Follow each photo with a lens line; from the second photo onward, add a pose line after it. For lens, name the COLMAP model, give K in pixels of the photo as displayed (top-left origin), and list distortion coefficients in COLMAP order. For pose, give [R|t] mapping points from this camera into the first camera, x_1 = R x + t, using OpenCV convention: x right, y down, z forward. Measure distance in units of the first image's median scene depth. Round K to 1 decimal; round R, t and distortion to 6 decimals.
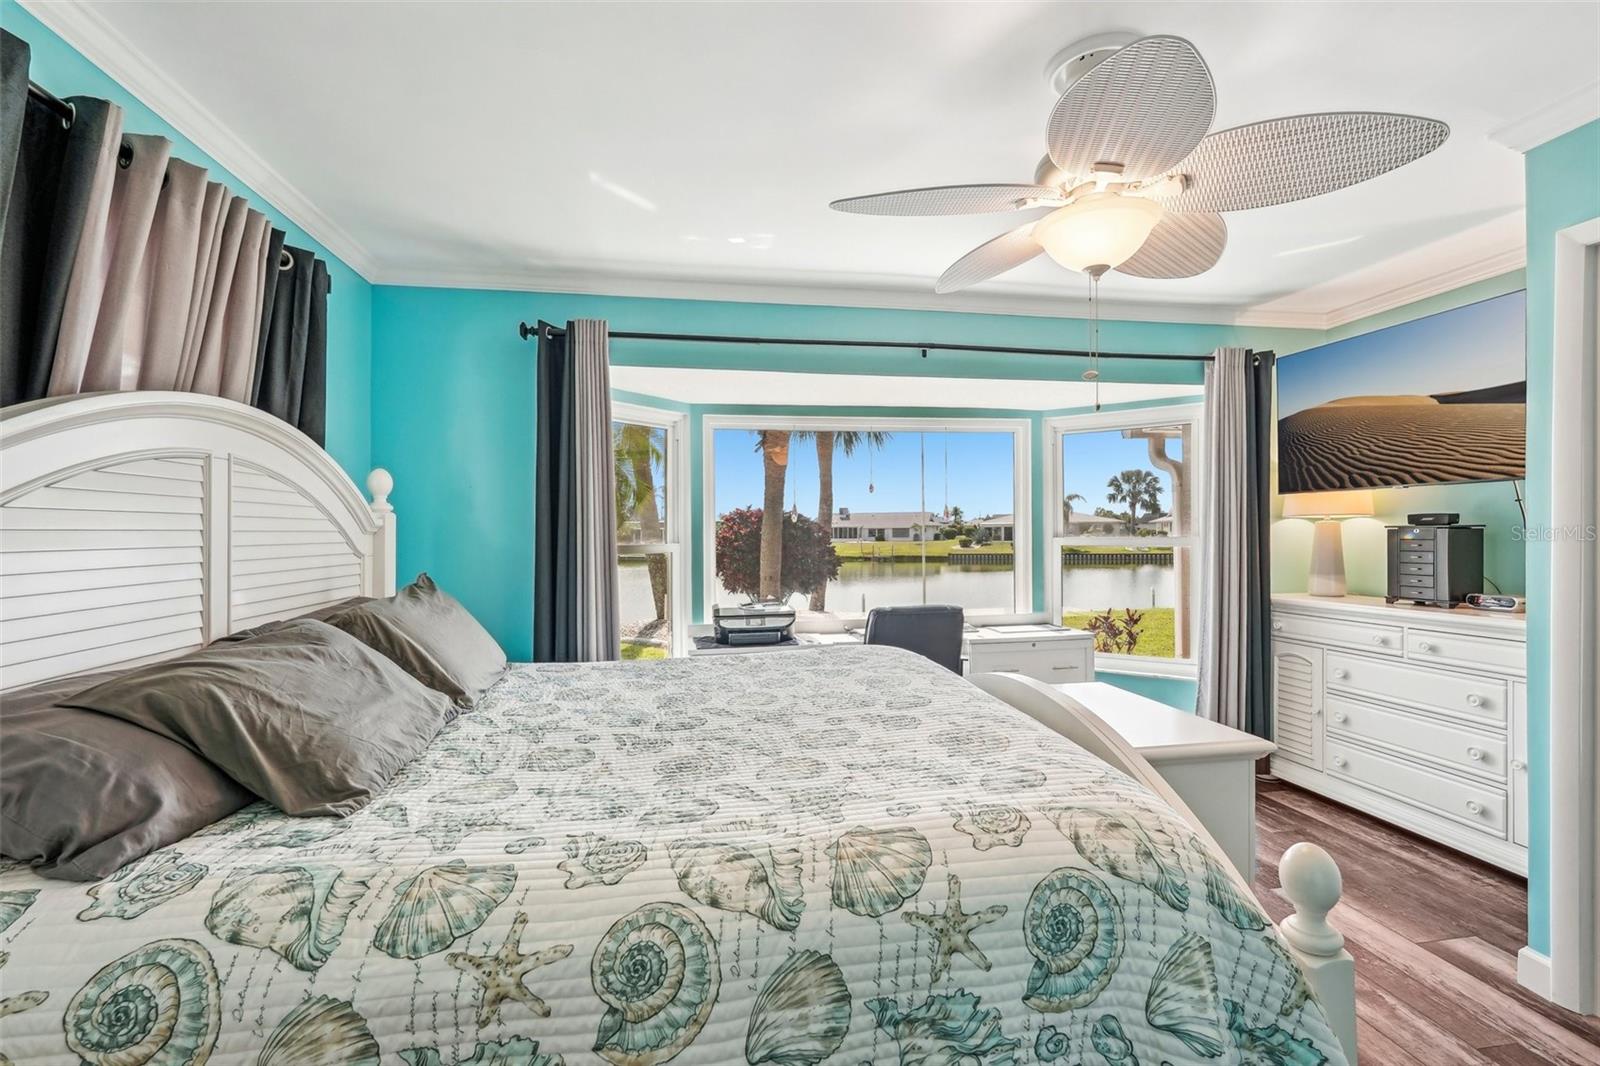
lens RADIAL K [[726.5, 0, 803.8], [0, 726.5, 527.9], [0, 0, 1]] dist [-0.008536, 0.005069]
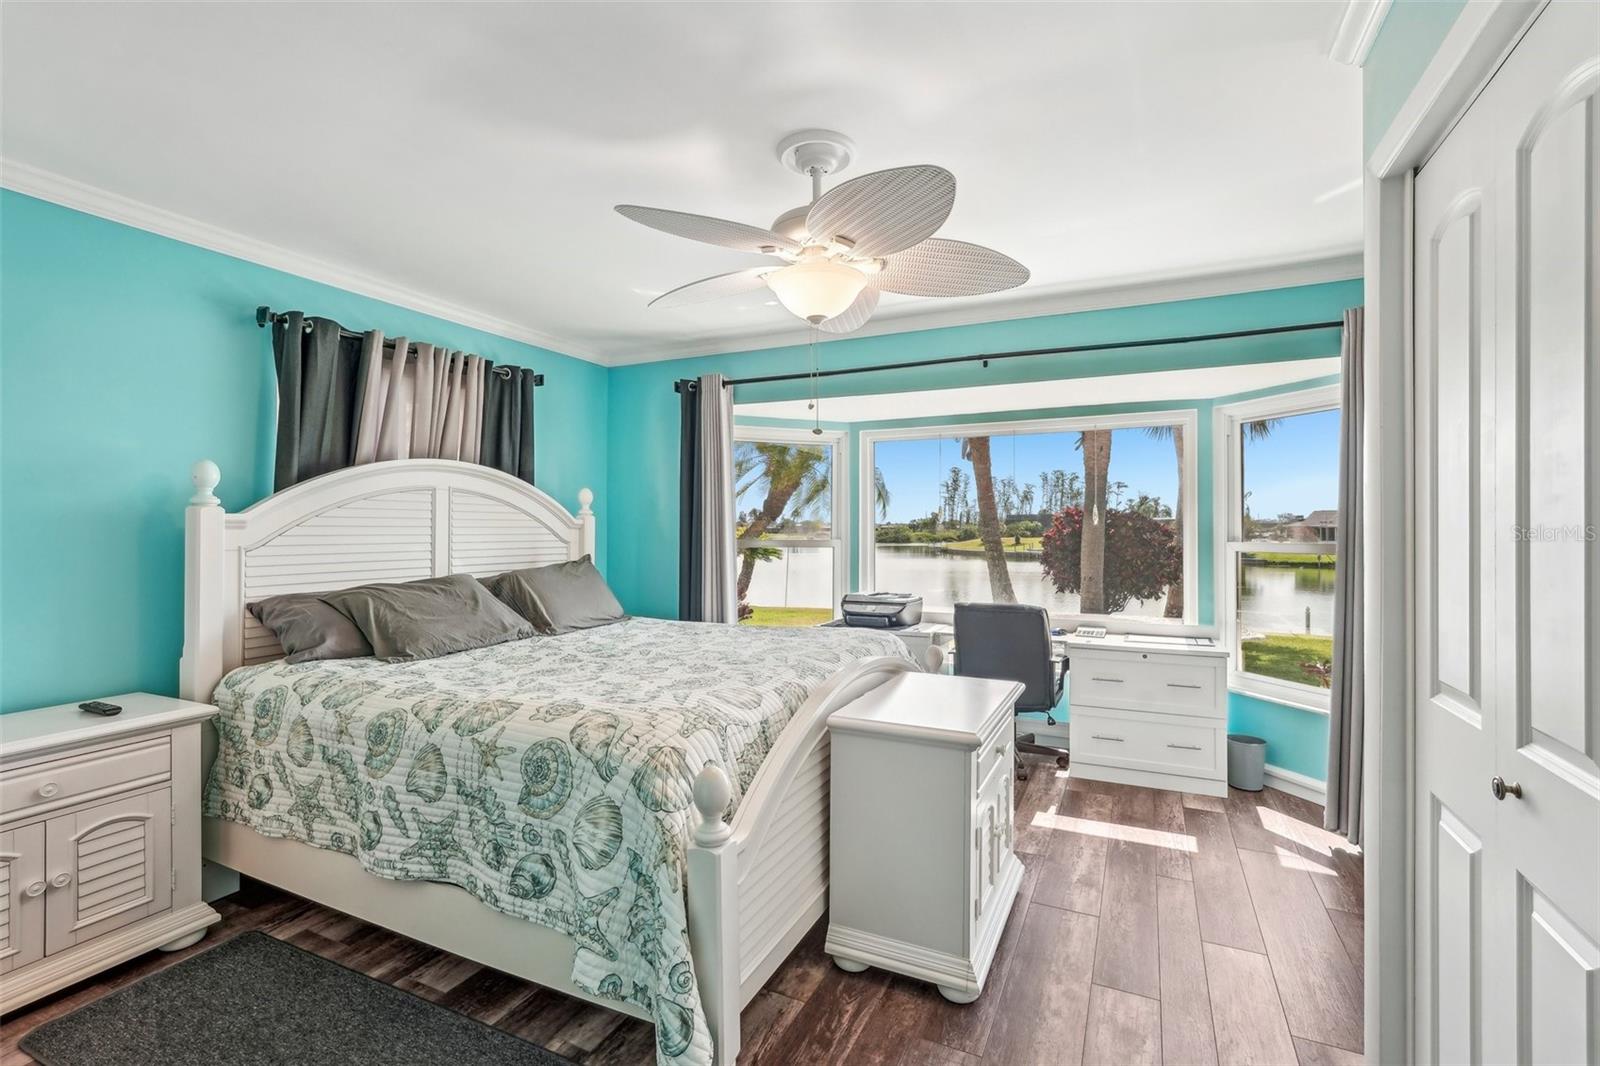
lens RADIAL K [[726.5, 0, 816.1], [0, 726.5, 524.7], [0, 0, 1]] dist [-0.008536, 0.005069]
pose [[0.812585, 0.009563, -0.582764, 1.672093], [-0.008873, 0.999952, 0.004036, -0.025283], [0.582775, 0.001891, 0.812631, 0.005178]]
